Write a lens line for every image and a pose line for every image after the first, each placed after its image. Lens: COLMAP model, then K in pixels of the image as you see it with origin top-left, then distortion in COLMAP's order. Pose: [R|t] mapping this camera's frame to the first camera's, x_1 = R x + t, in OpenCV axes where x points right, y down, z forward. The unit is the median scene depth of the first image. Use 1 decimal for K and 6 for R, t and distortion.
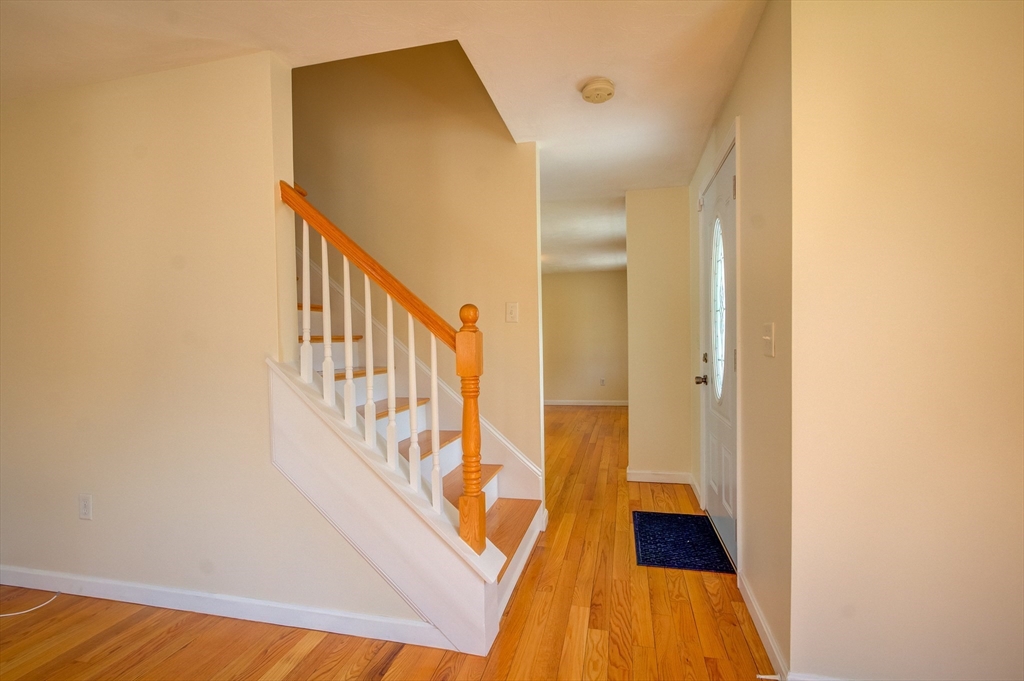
lens RADIAL K [[486.5, 0, 510.7], [0, 486.5, 352.6], [0, 0, 1]] dist [-0.020407, 0.000074]
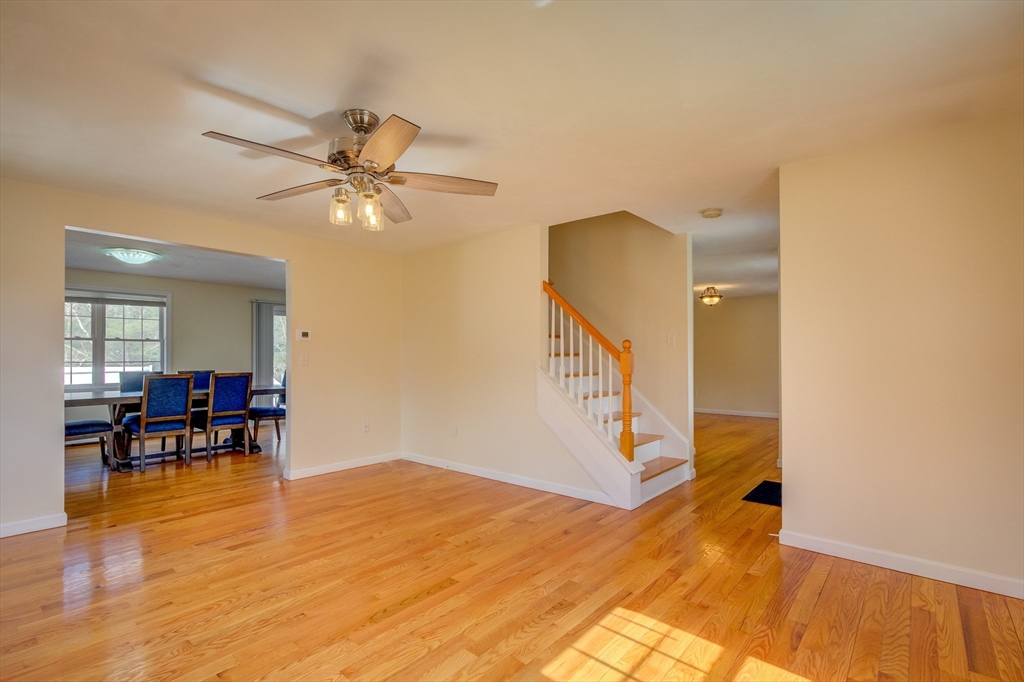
lens RADIAL K [[497.7, 0, 514.7], [0, 497.7, 350.4], [0, 0, 1]] dist [0.000171, 0.000065]
pose [[0.895576, 0.010138, -0.444792, 0.384860], [-0.023827, 0.999399, -0.025196, 0.009793], [0.444269, 0.033163, 0.895279, -0.991978]]
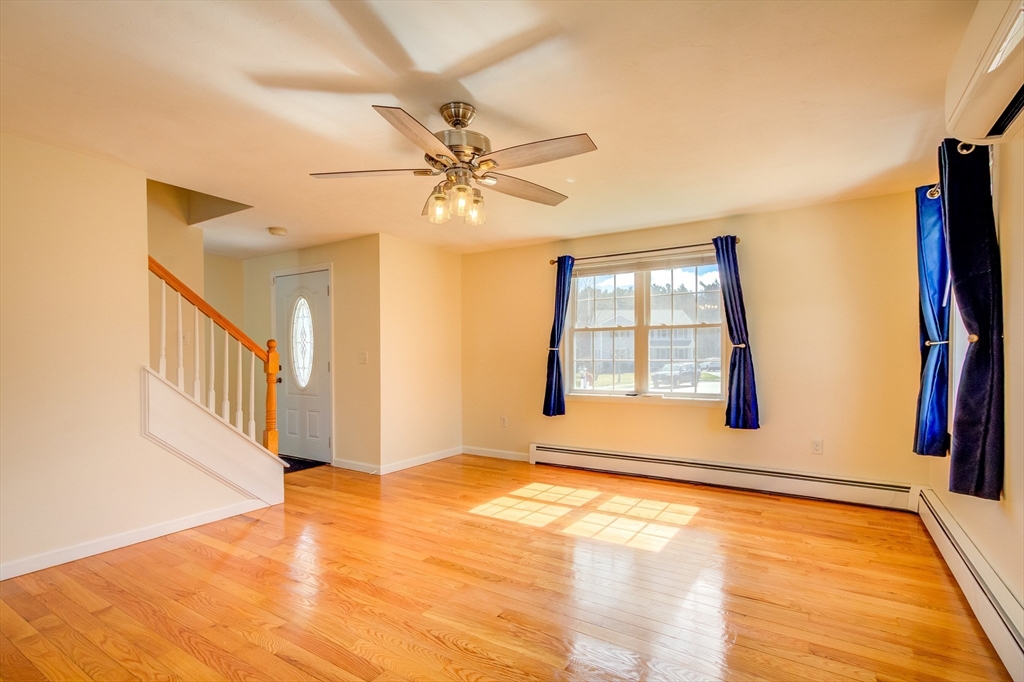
lens RADIAL K [[470.8, 0, 502.8], [0, 470.8, 366.1], [0, 0, 1]] dist [0.001177, 0.000200]
pose [[0.329874, -0.007877, 0.943992, -1.501253], [0.017072, 0.999851, 0.002377, 0.024194], [-0.943871, 0.015332, 0.329960, -0.549168]]
